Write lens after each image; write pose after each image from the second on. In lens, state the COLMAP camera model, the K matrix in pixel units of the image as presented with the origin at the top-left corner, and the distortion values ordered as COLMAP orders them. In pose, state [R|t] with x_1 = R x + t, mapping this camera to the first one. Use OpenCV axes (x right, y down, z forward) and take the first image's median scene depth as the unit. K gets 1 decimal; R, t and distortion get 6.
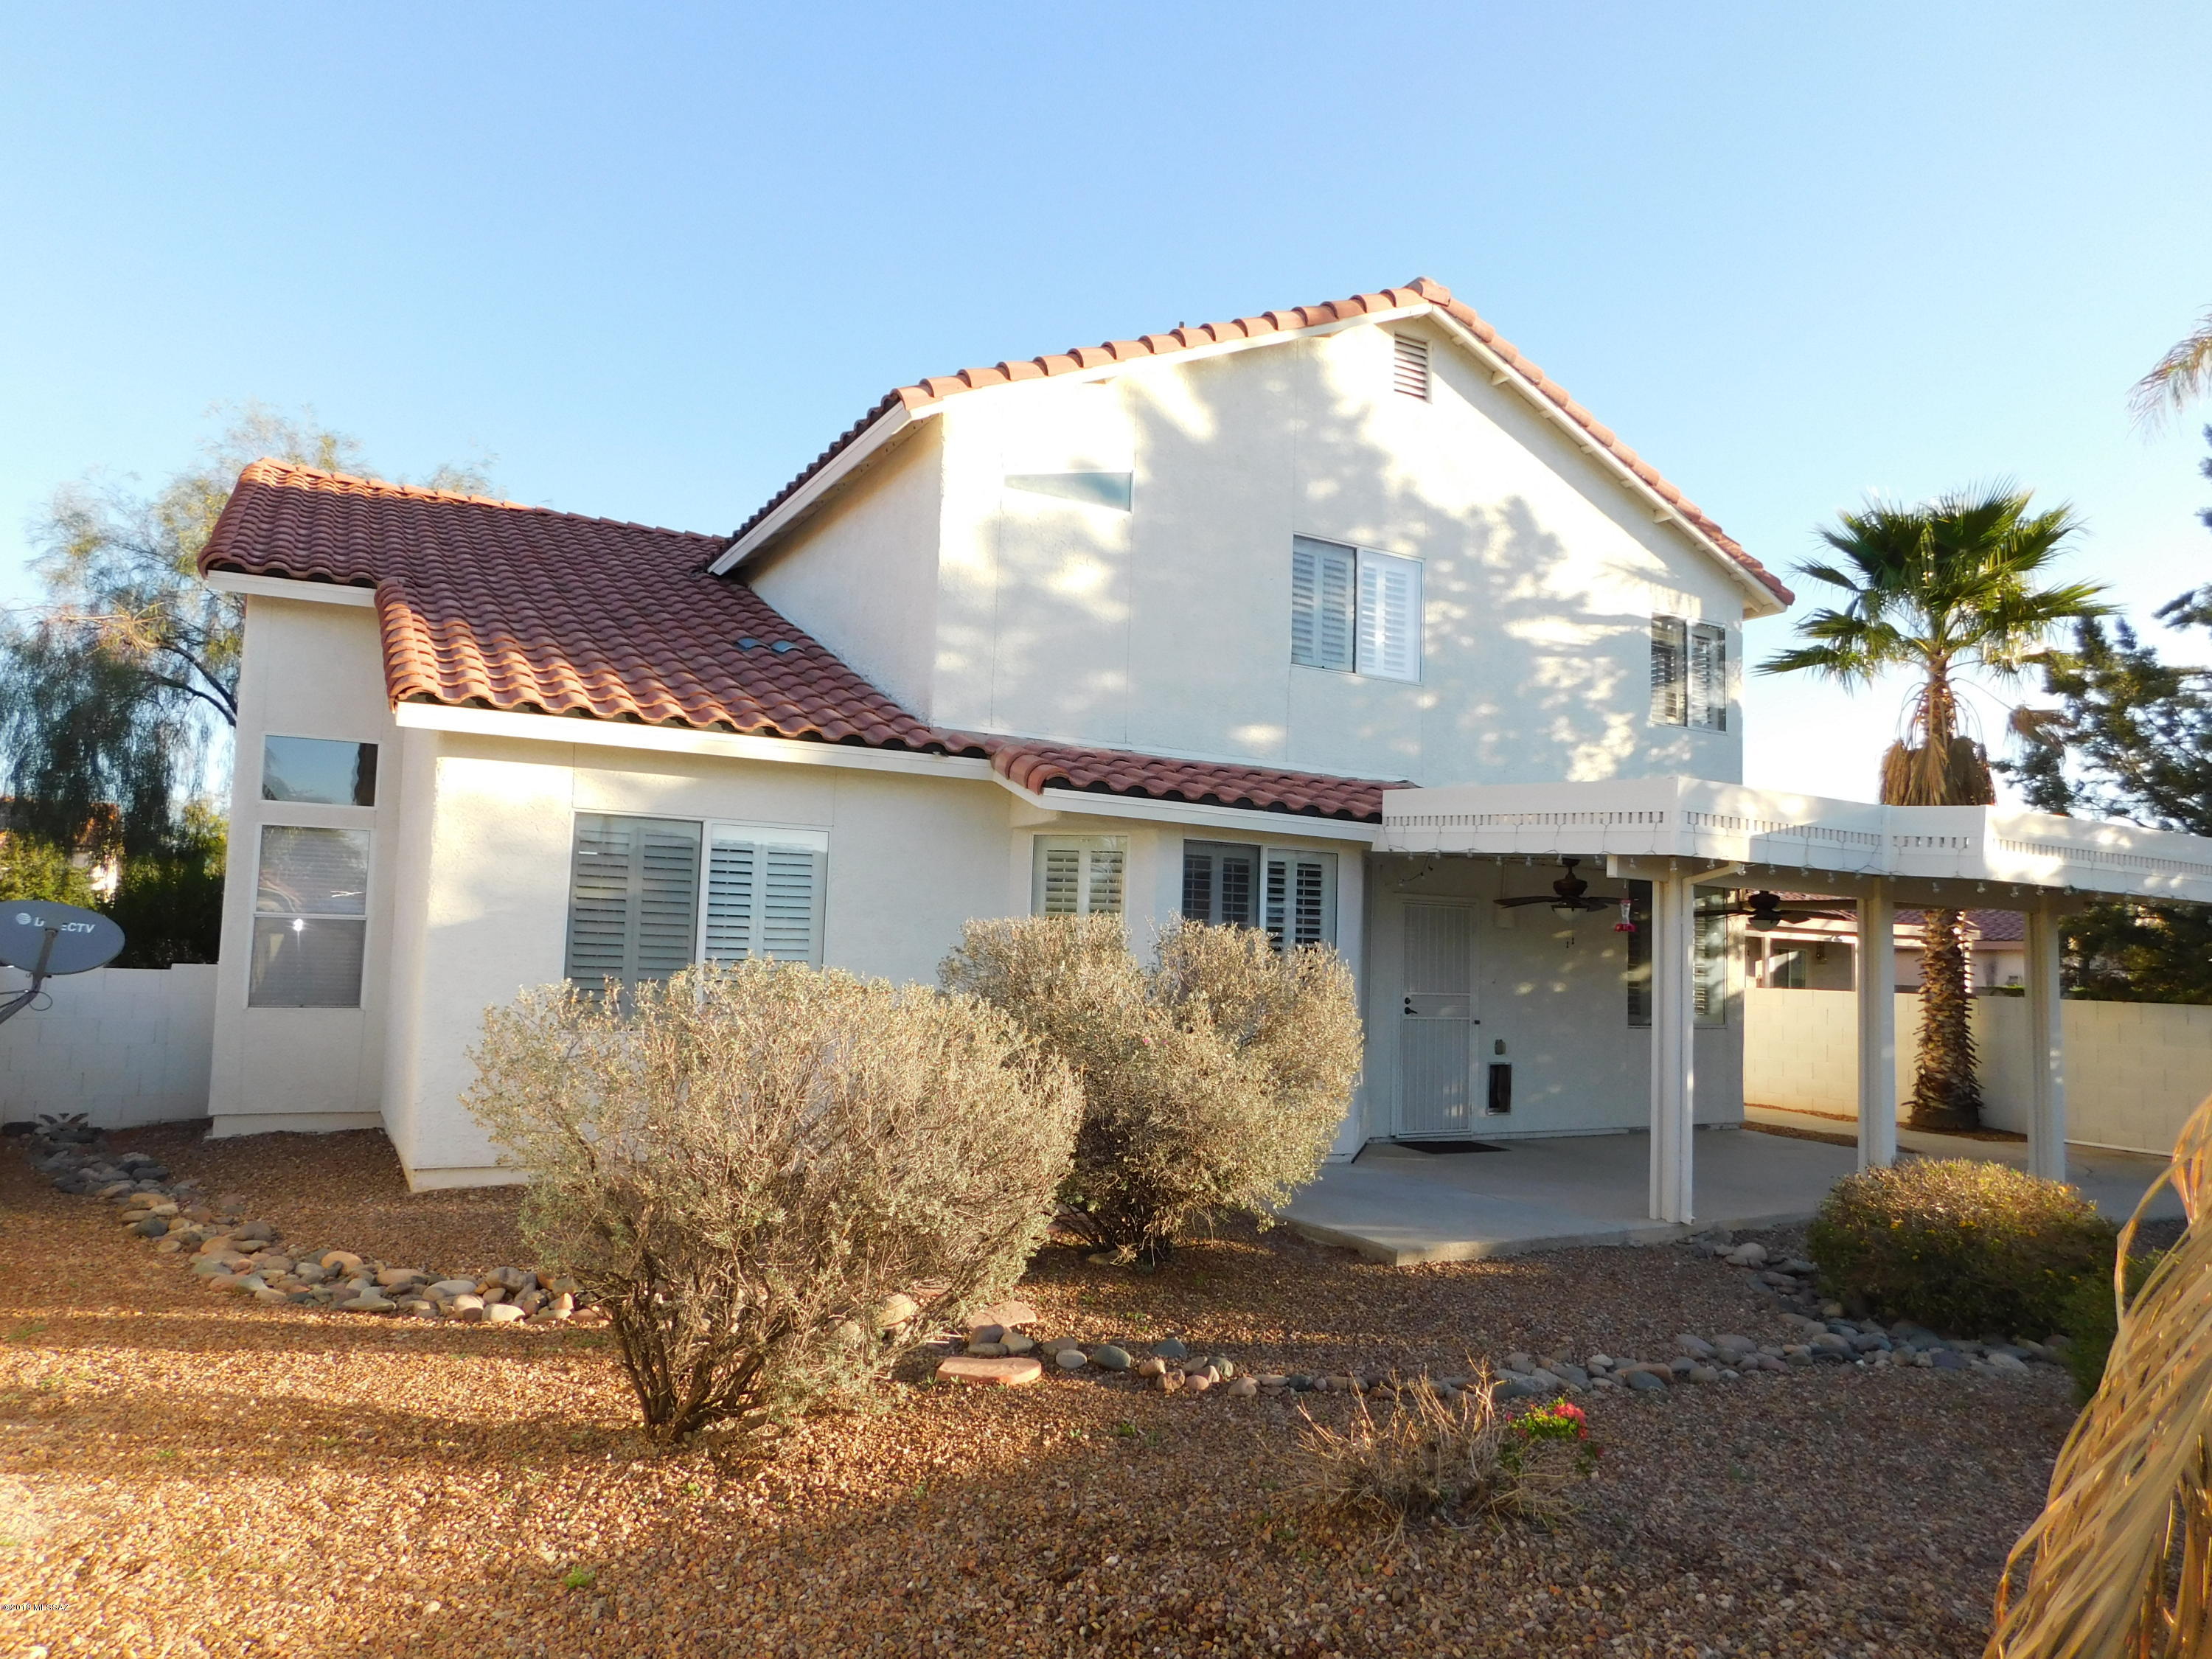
lens RADIAL K [[1466.6, 0, 1097.6], [0, 1466.6, 827.8], [0, 0, 1]] dist [-0.062396, 0.054021]
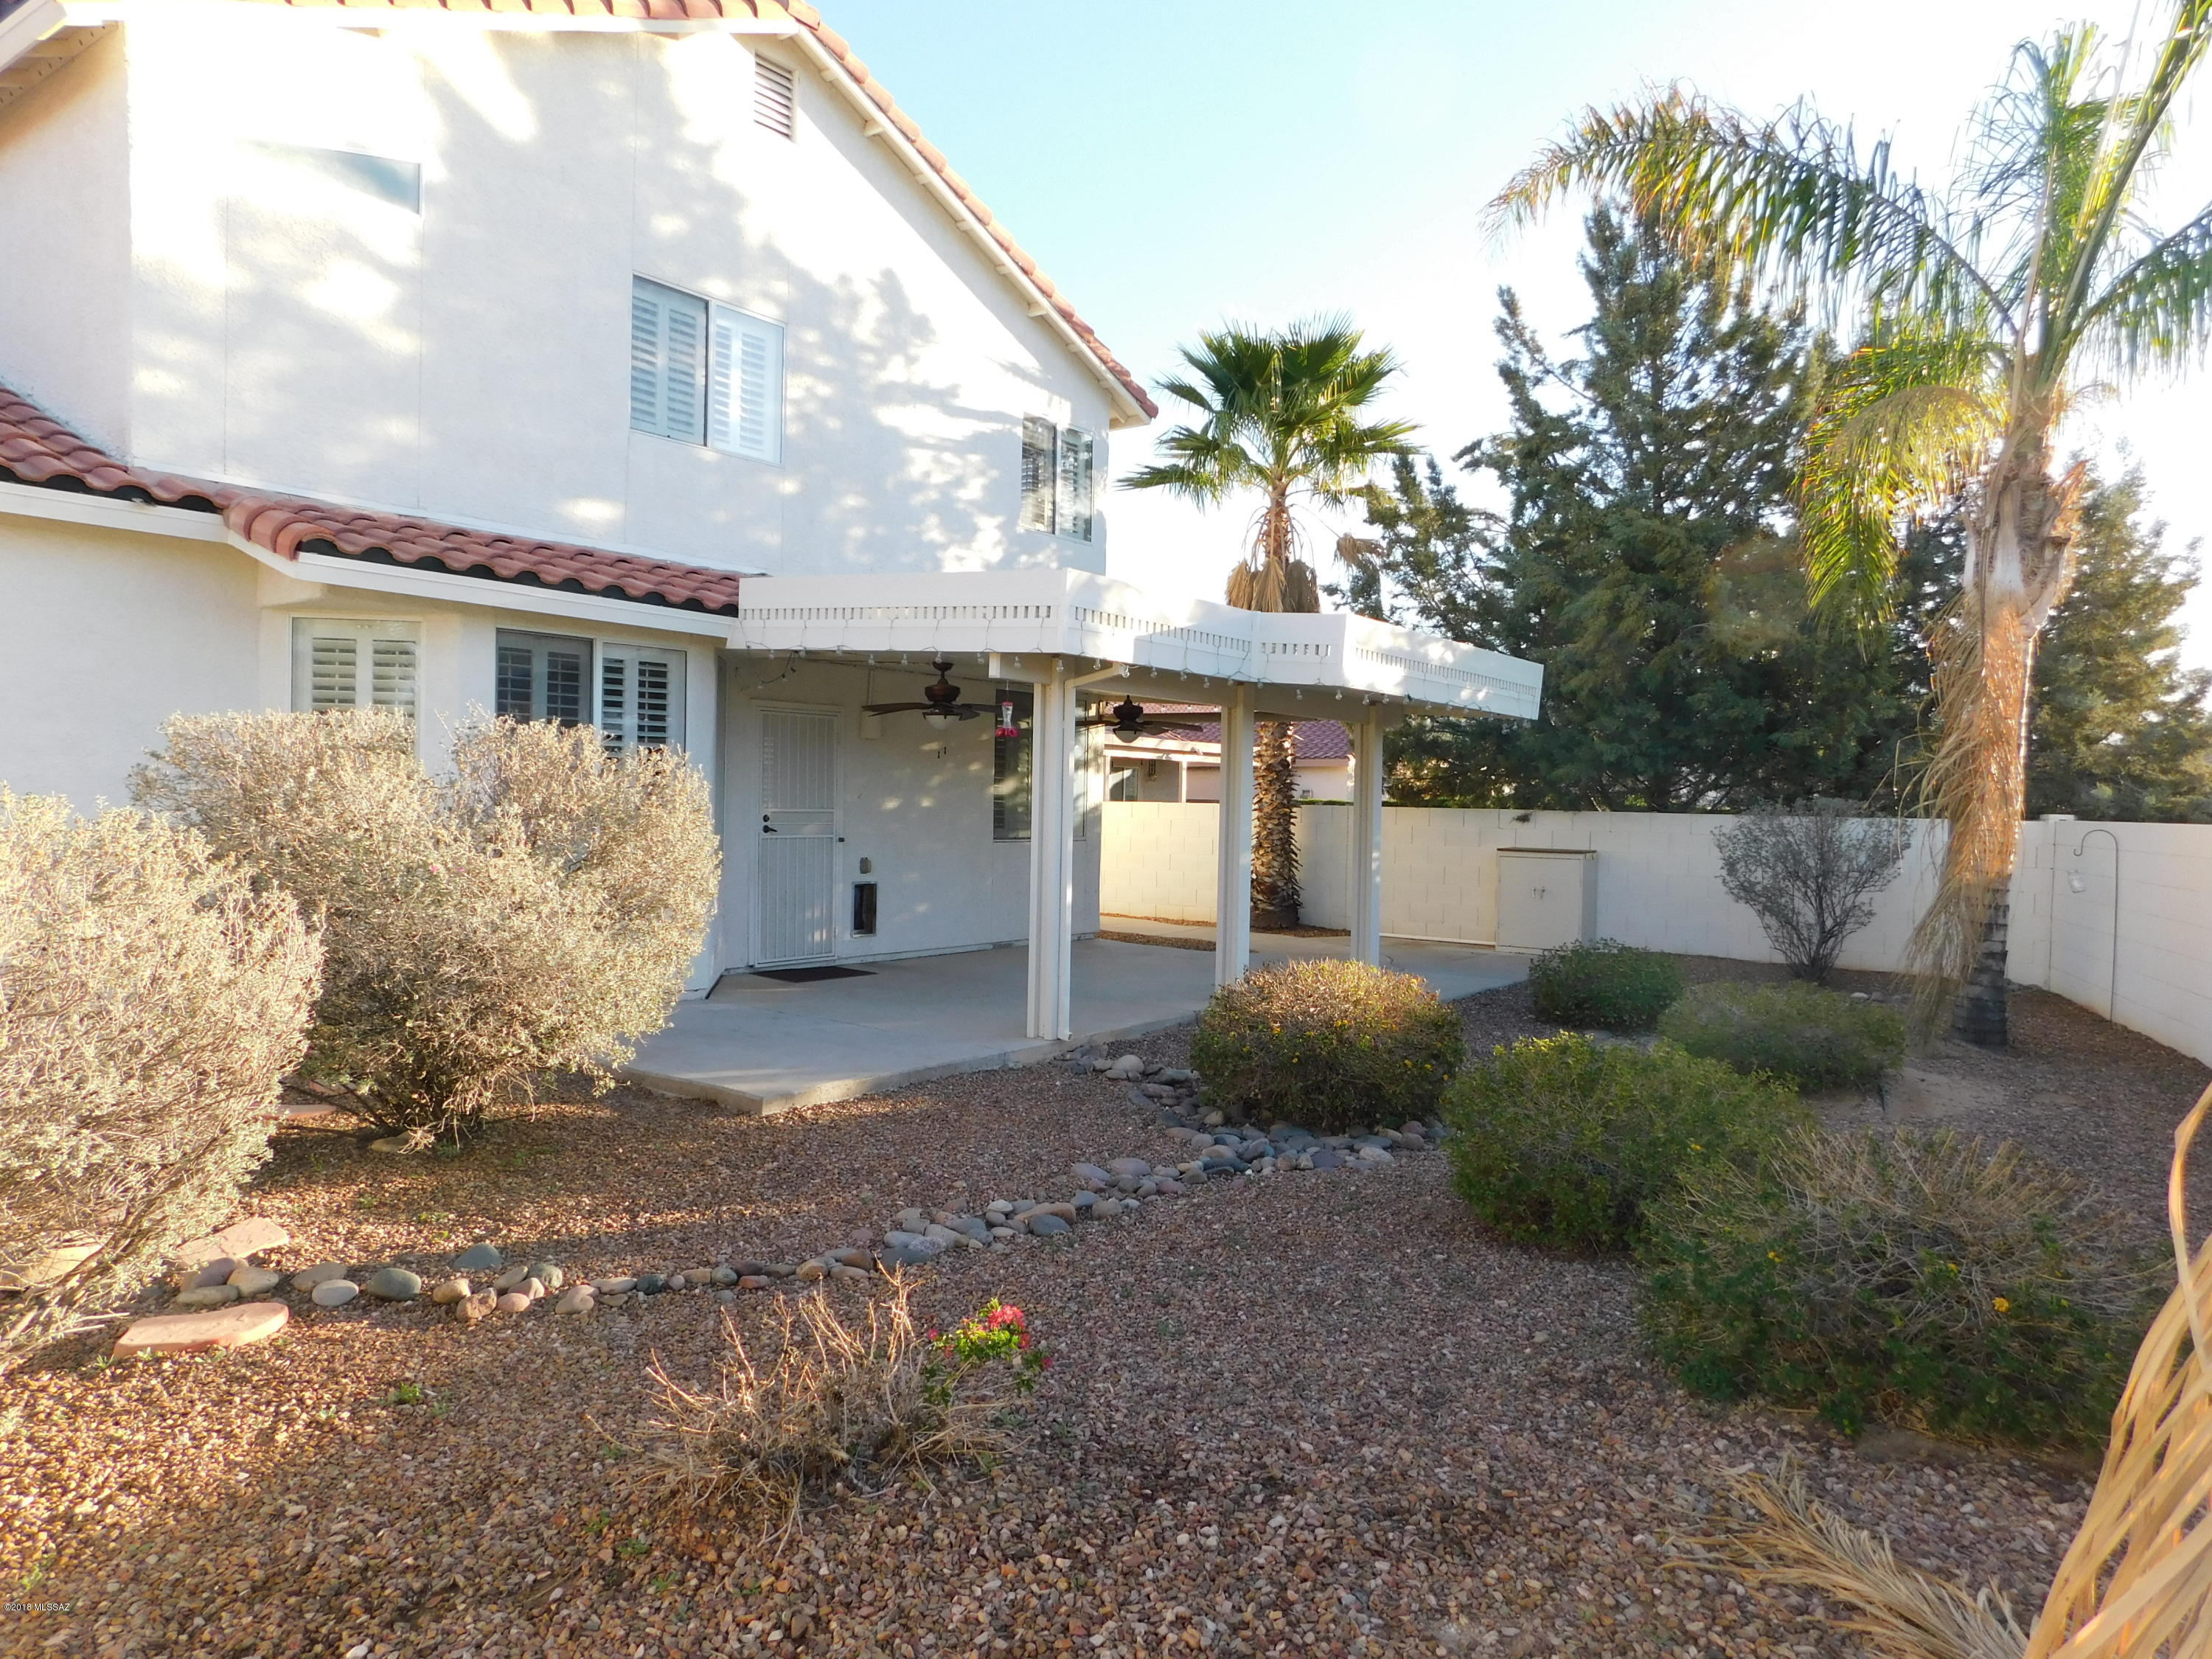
lens RADIAL K [[1475.2, 0, 1125.6], [0, 1475.2, 834.3], [0, 0, 1]] dist [-0.052206, 0.049850]
pose [[0.898849, -0.026252, 0.437472, 0.015096], [-0.028385, 0.992621, 0.117887, 0.017364], [-0.437338, -0.118380, 0.891471, 0.104139]]
